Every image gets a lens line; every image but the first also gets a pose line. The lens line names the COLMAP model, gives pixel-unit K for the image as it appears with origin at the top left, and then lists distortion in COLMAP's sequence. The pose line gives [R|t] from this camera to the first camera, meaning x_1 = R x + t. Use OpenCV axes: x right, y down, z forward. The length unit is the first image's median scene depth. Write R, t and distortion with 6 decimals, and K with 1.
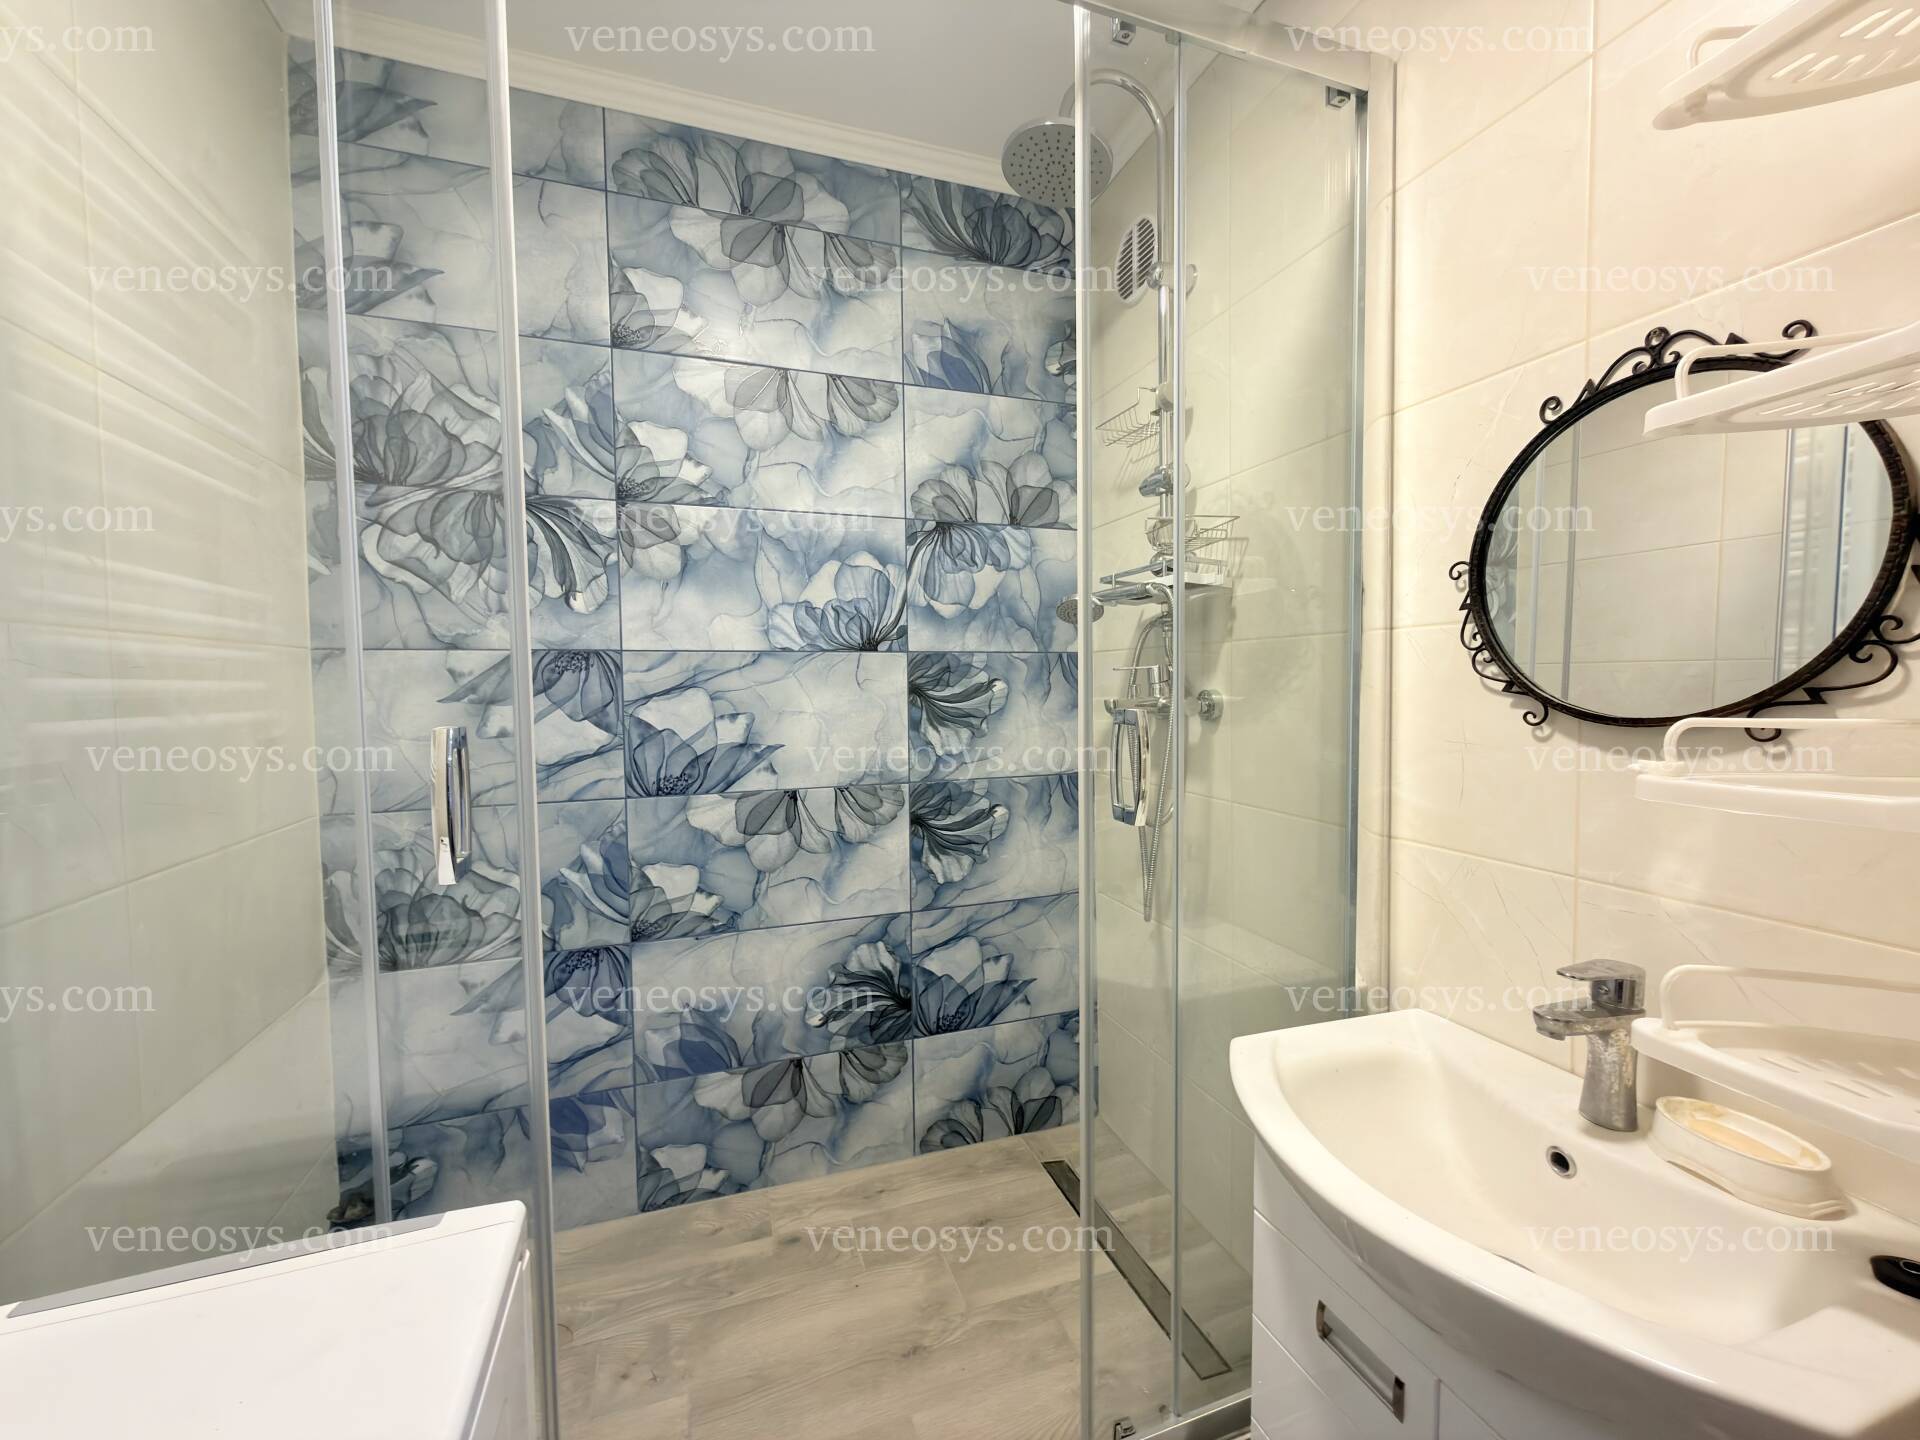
lens RADIAL K [[765.9, 0, 960.2], [0, 765.9, 721.9], [0, 0, 1]] dist [0.001559, 0.000380]
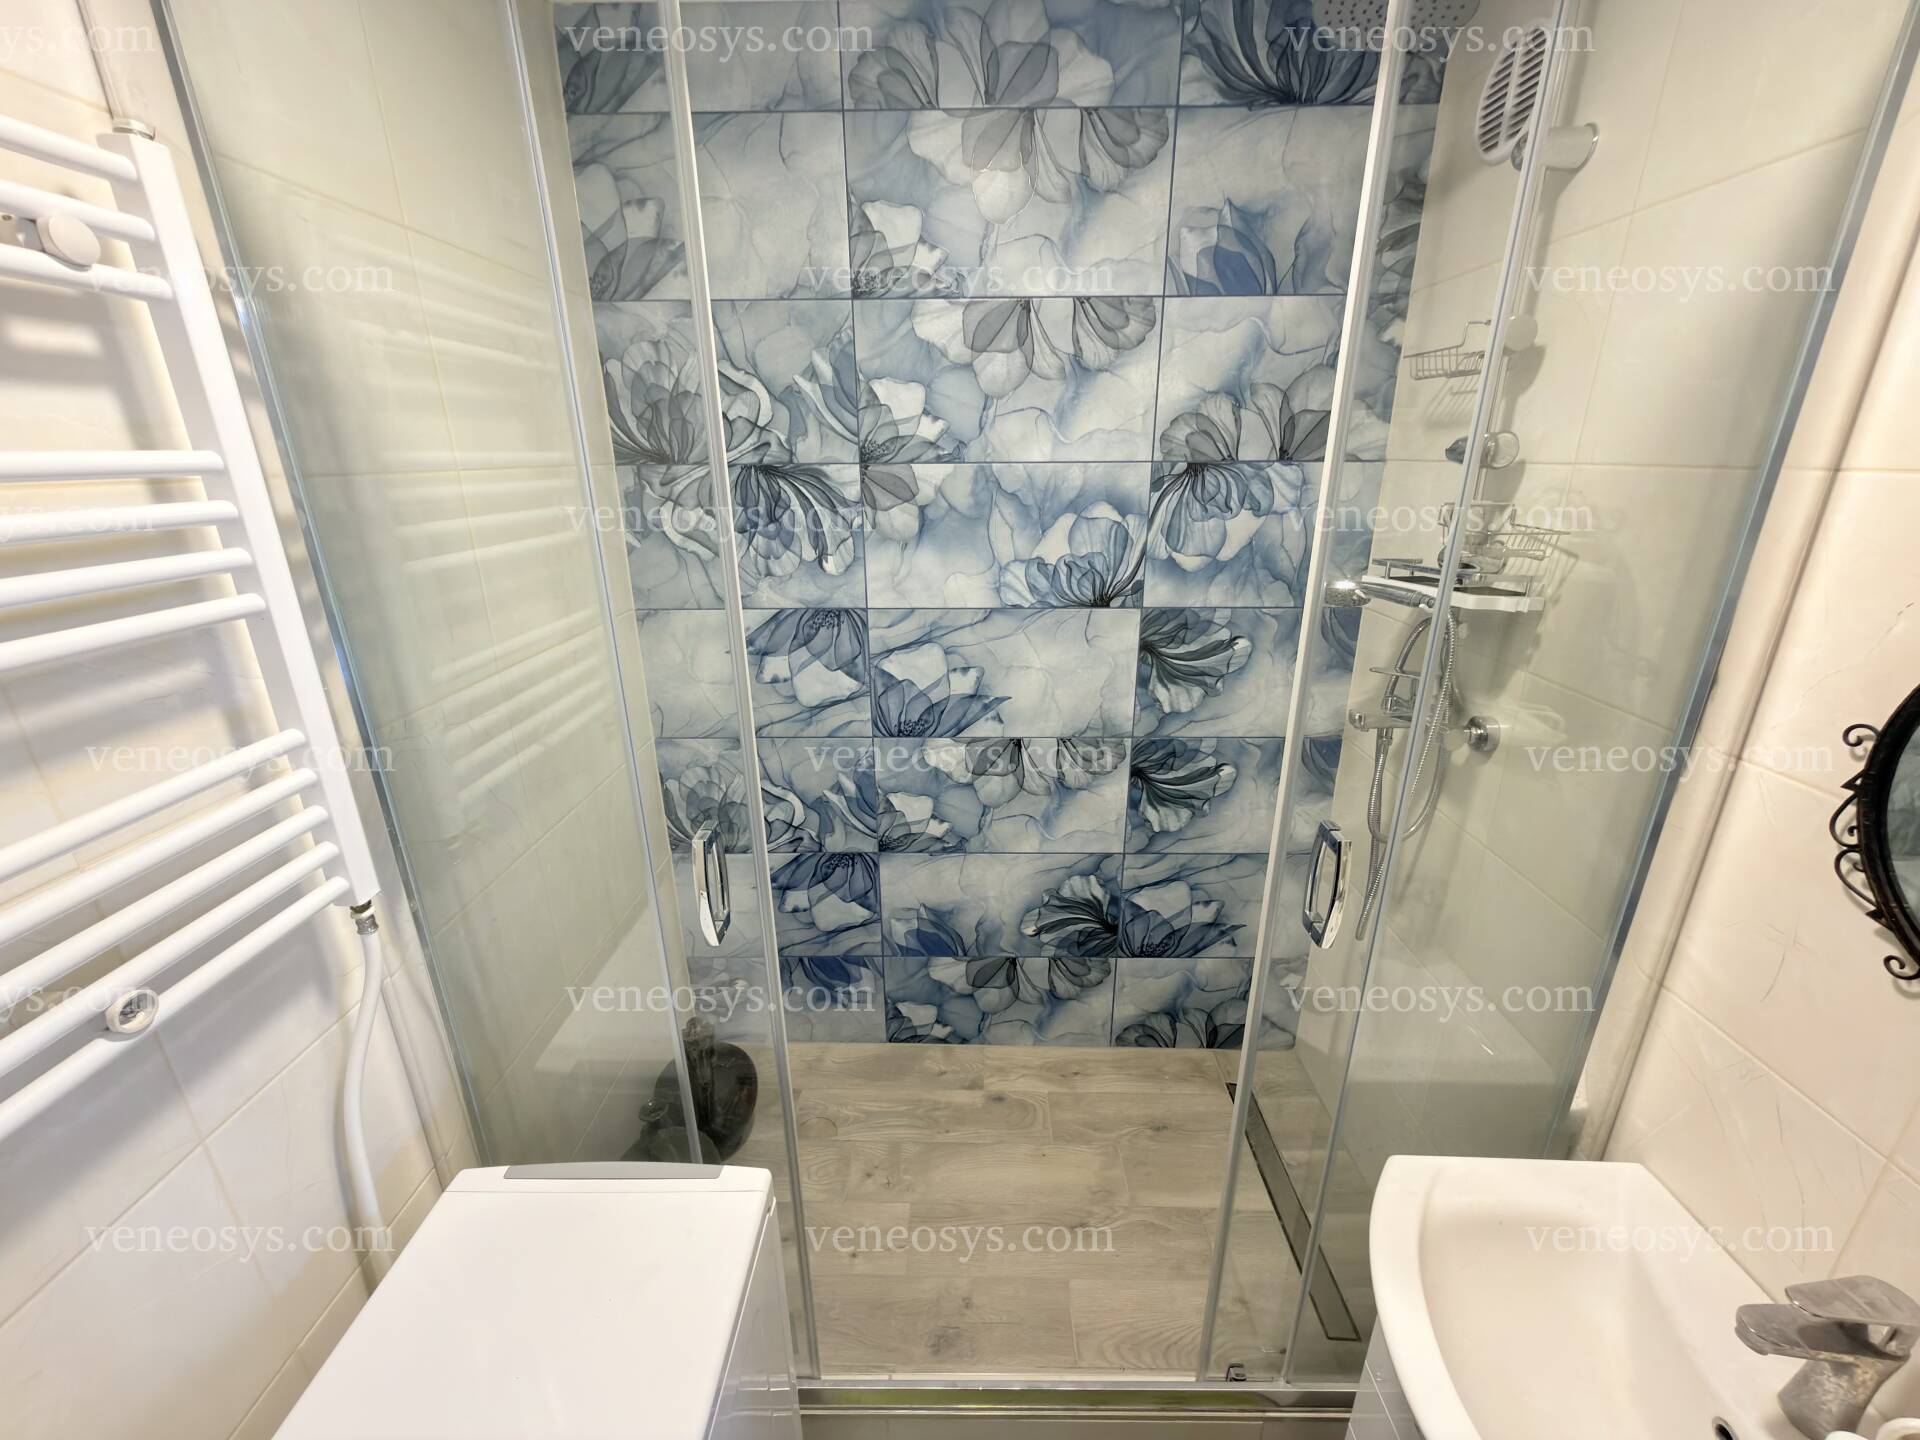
lens RADIAL K [[765.9, 0, 960.2], [0, 765.9, 721.9], [0, 0, 1]] dist [0.001559, 0.000380]
pose [[0.937140, 0.118909, -0.328068, 0.051740], [-0.019728, 0.956701, 0.290403, -0.240999], [0.348395, -0.265676, 0.898909, 0.029071]]
